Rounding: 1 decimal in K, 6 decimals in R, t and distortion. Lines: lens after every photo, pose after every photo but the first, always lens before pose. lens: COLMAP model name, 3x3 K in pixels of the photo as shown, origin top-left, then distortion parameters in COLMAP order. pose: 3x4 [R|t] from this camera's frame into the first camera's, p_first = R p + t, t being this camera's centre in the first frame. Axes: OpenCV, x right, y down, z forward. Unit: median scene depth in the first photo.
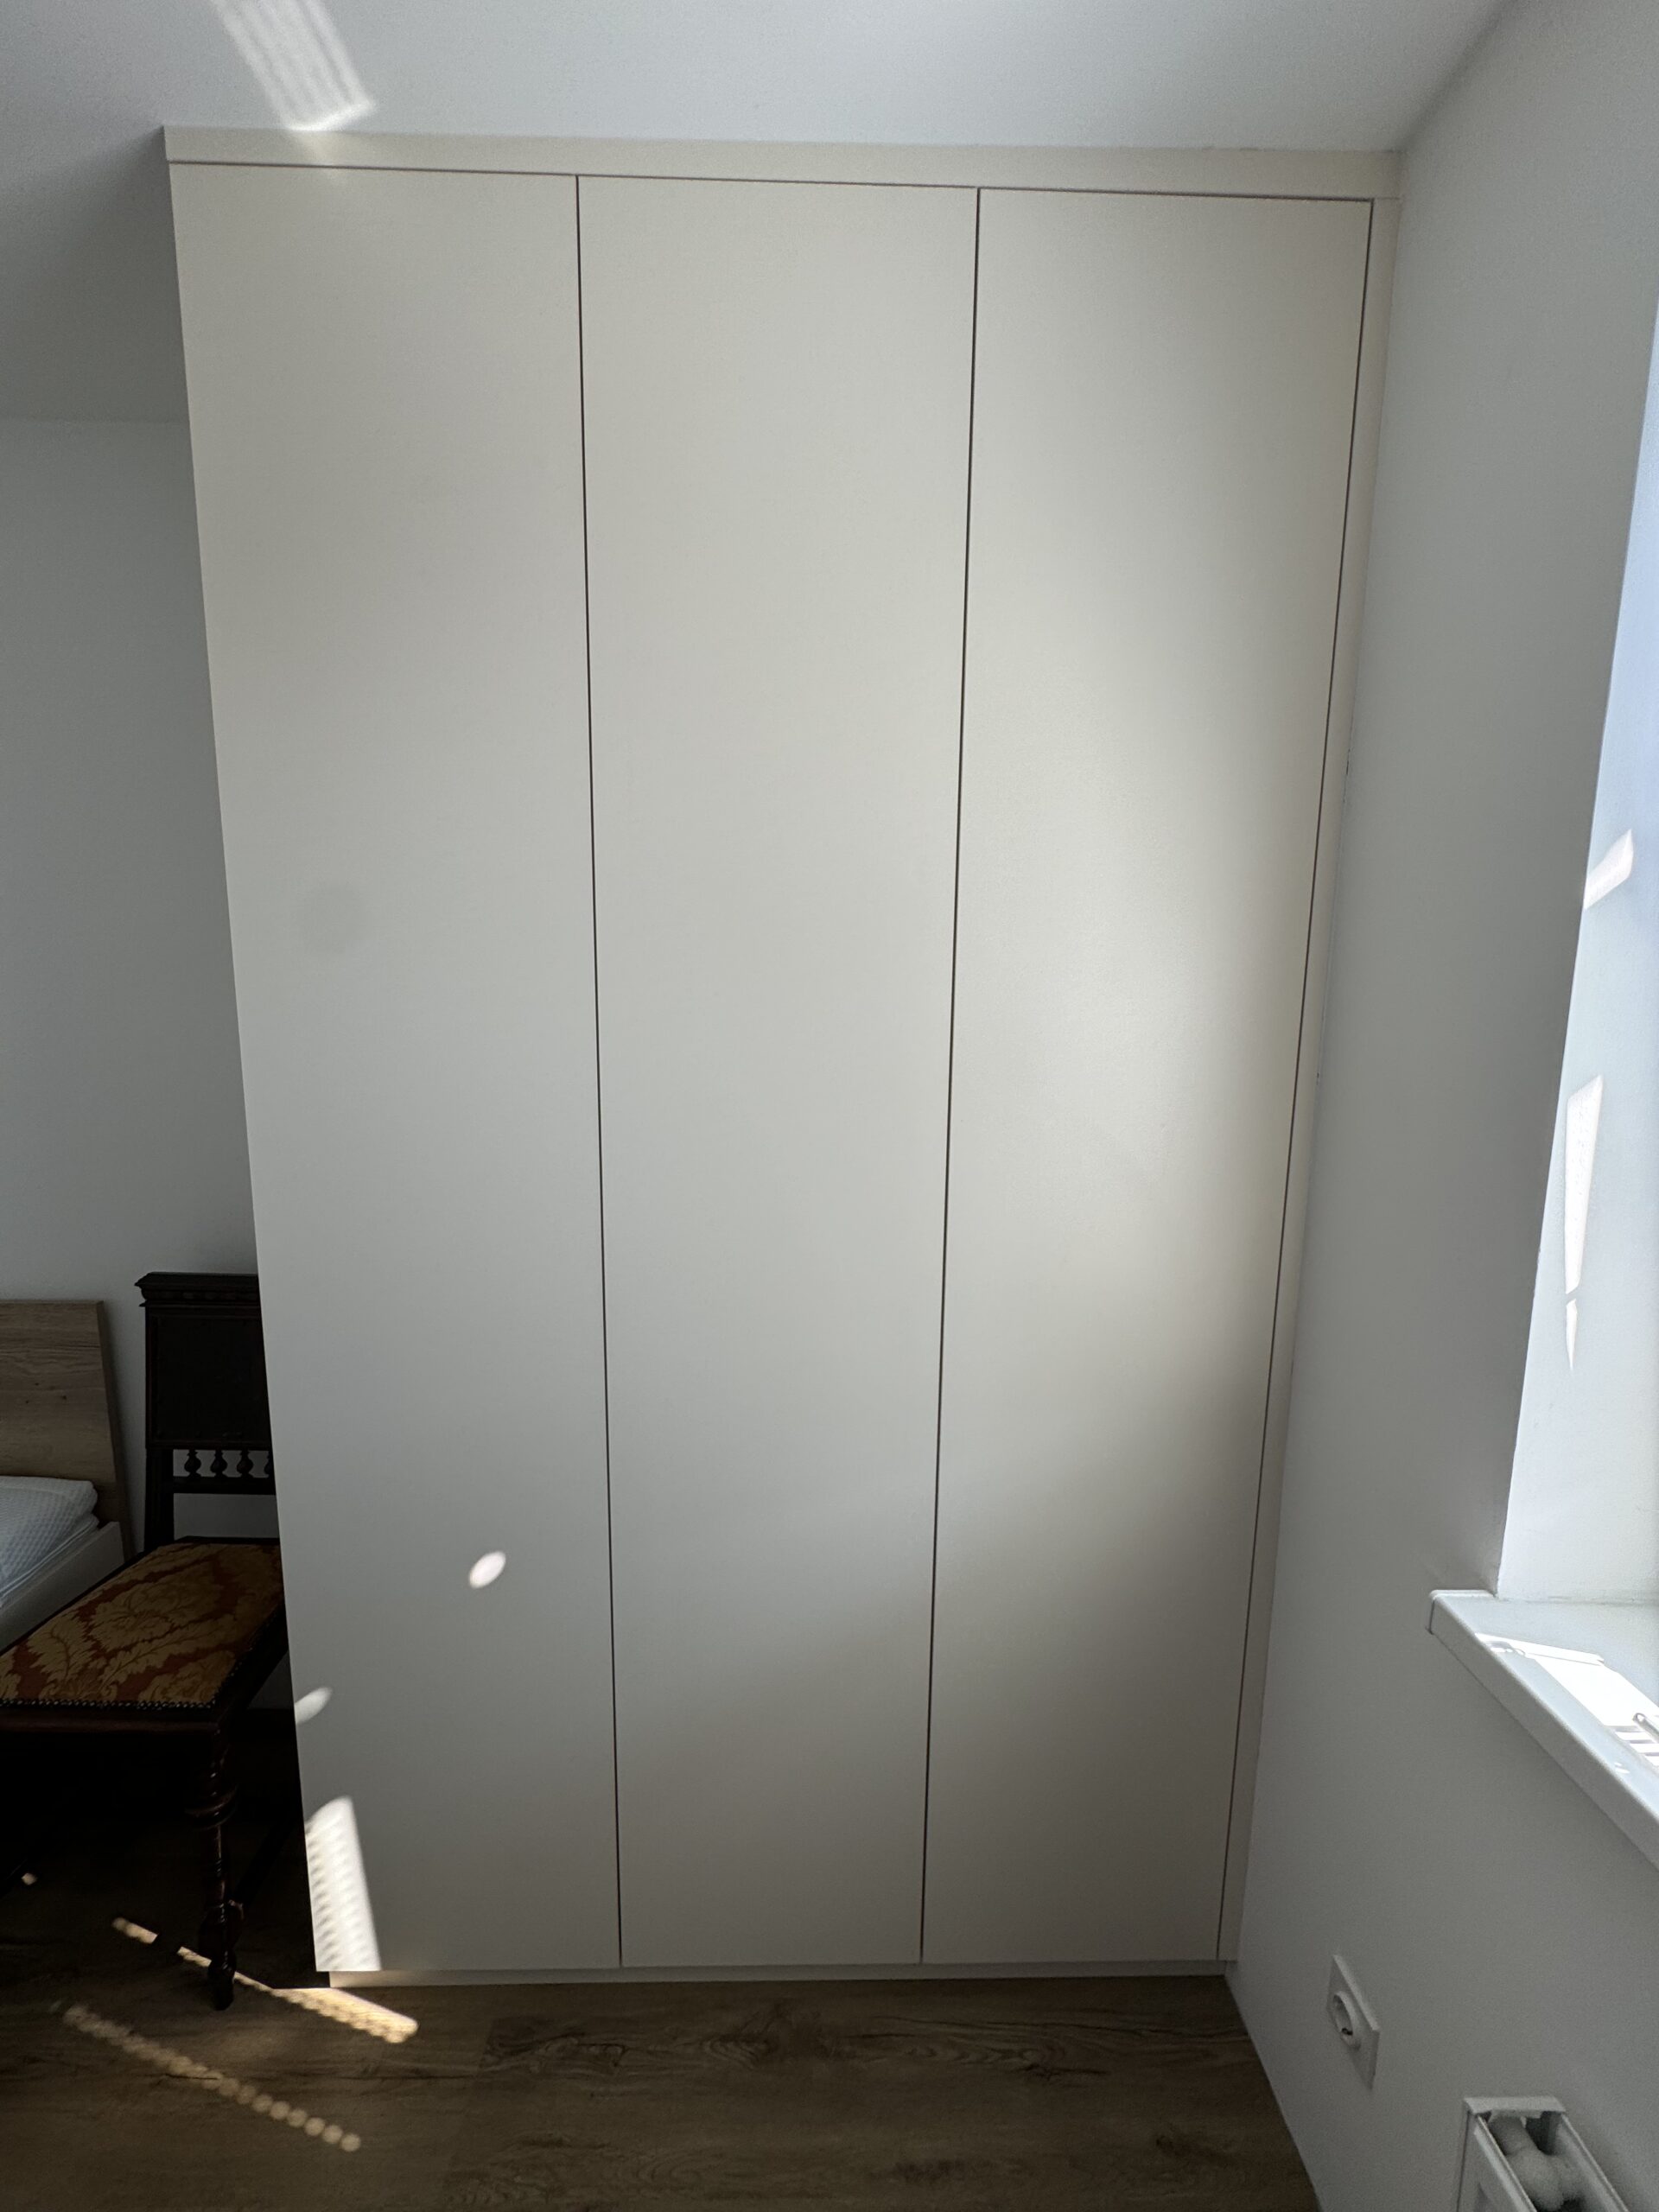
lens RADIAL K [[888.6, 0, 820.6], [0, 888.6, 1107.4], [0, 0, 1]] dist [0.003466, 0.001470]
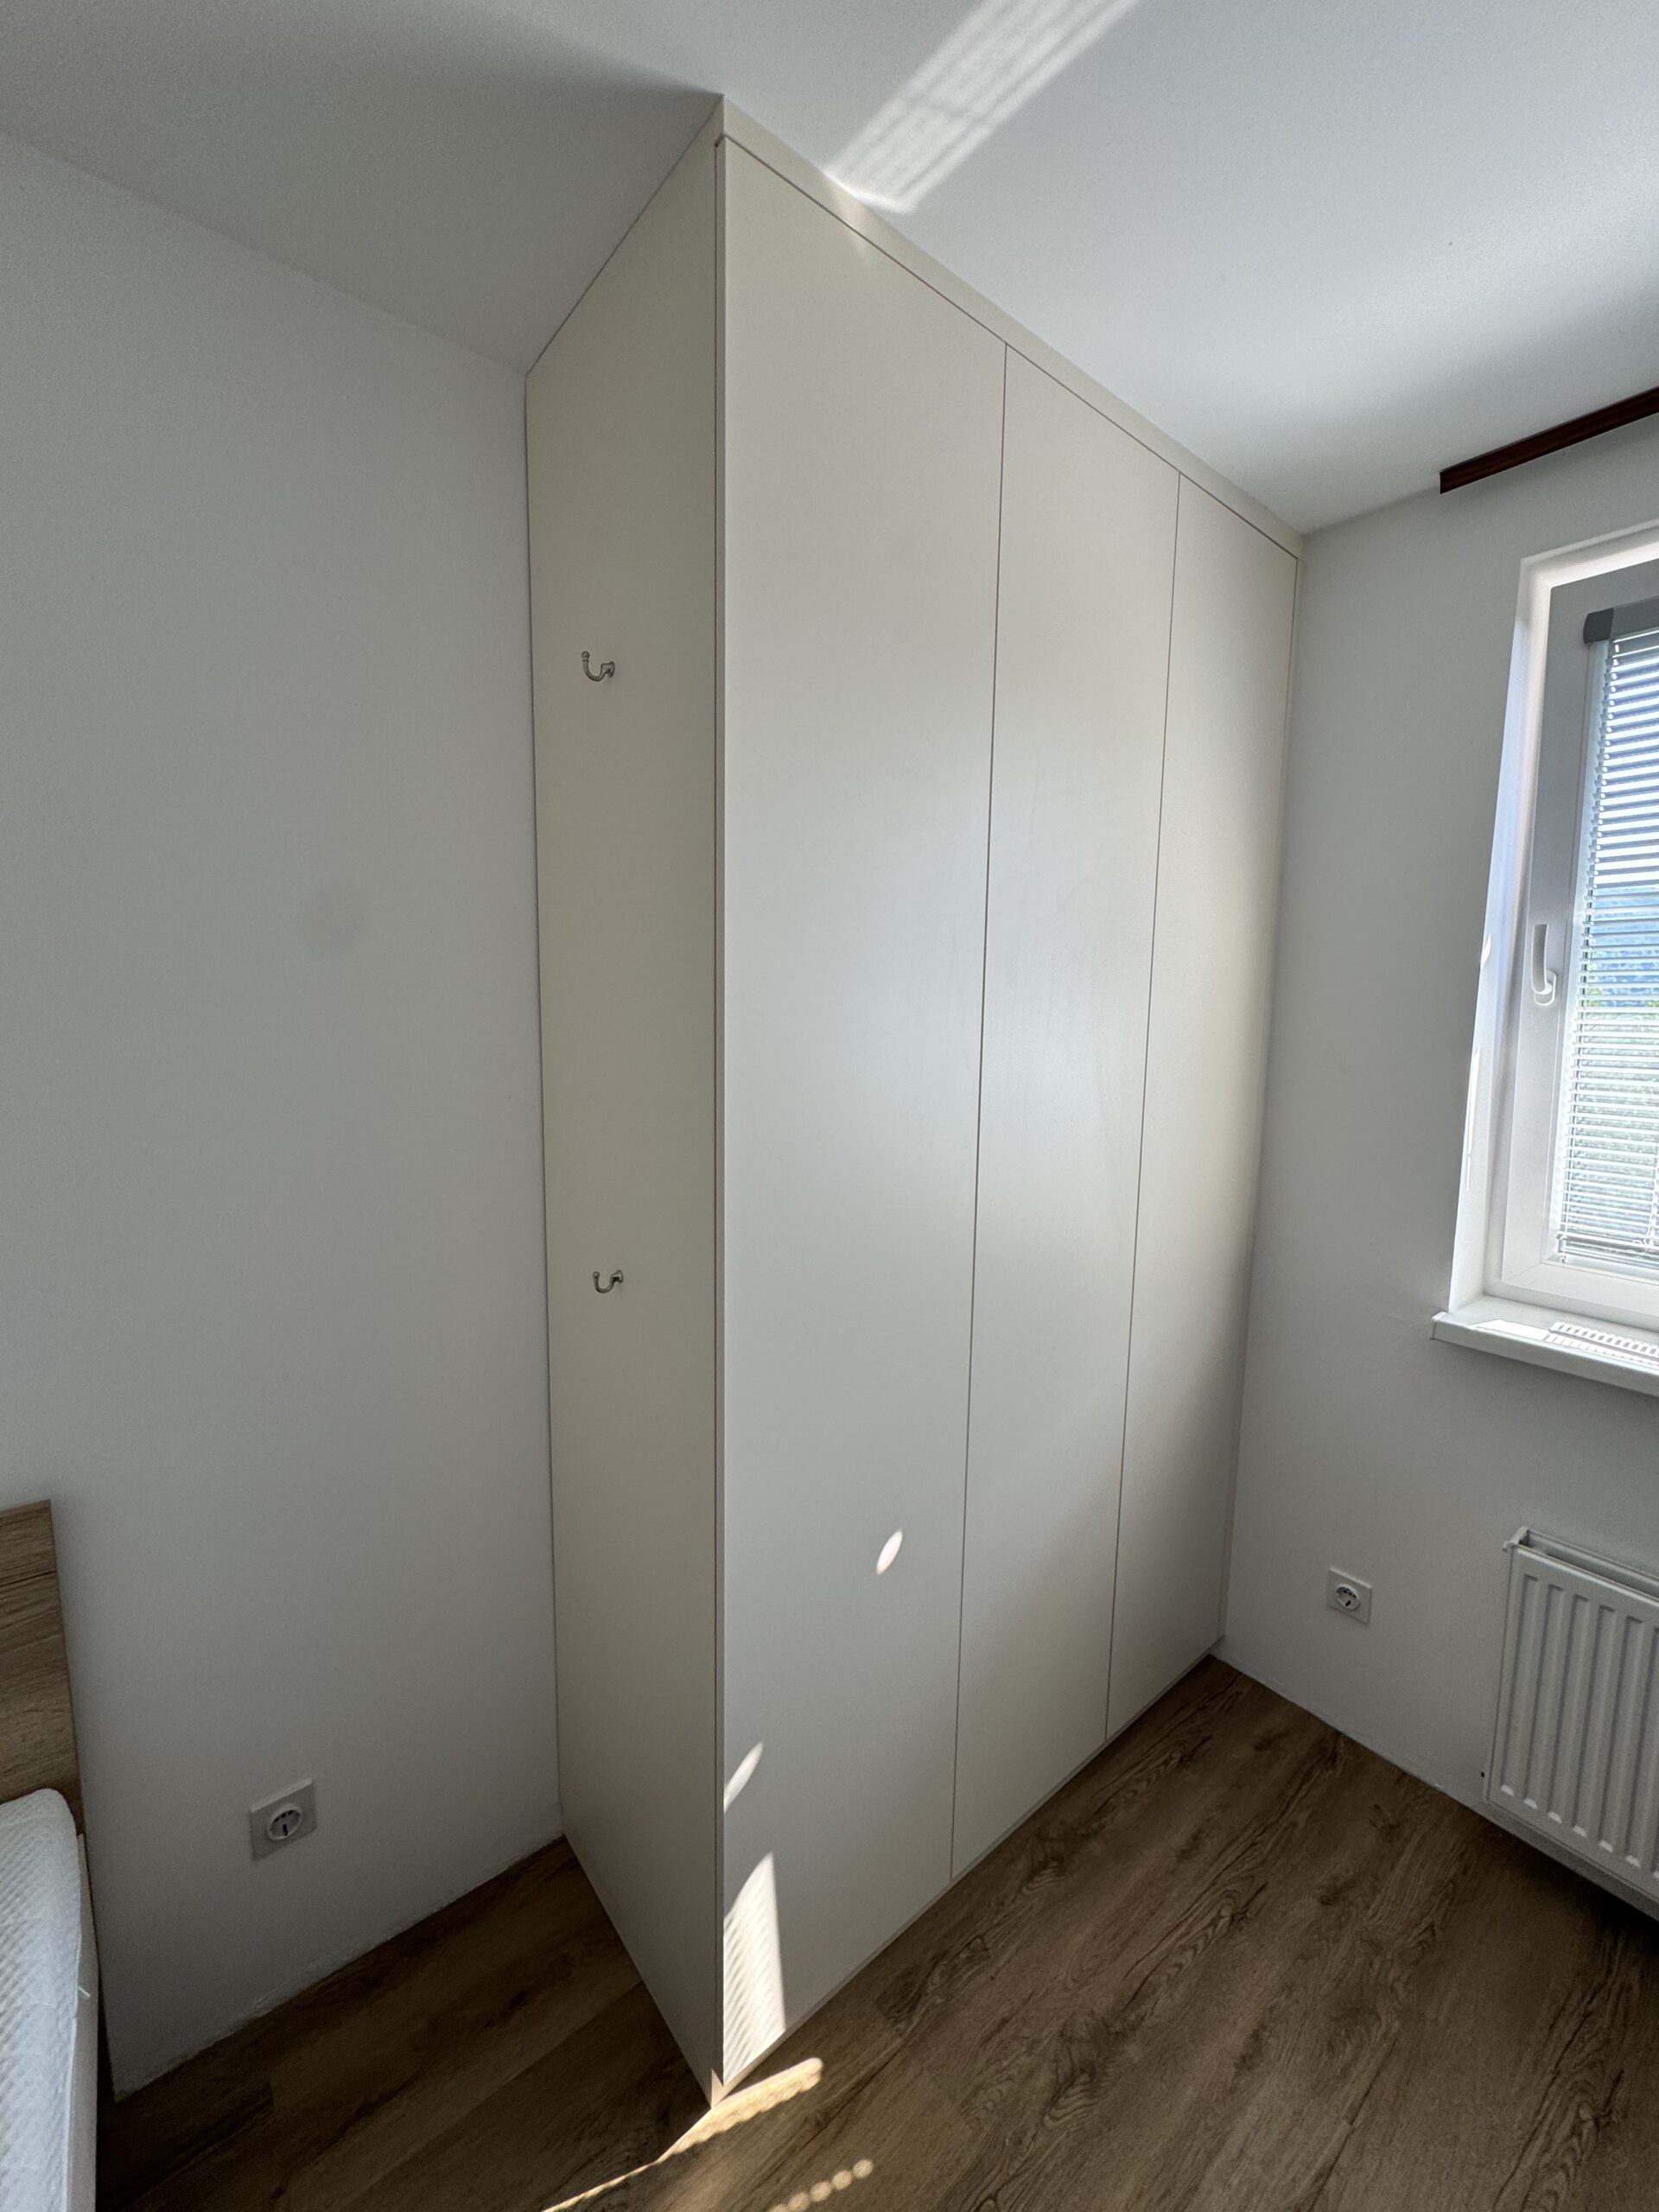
lens RADIAL K [[888.6, 0, 834.1], [0, 888.6, 1103.6], [0, 0, 1]] dist [0.003466, 0.001470]
pose [[0.782092, -0.068768, 0.619357, -1.015402], [0.083312, 0.996509, 0.005442, -0.019665], [-0.617568, 0.047344, 0.785091, 0.181772]]
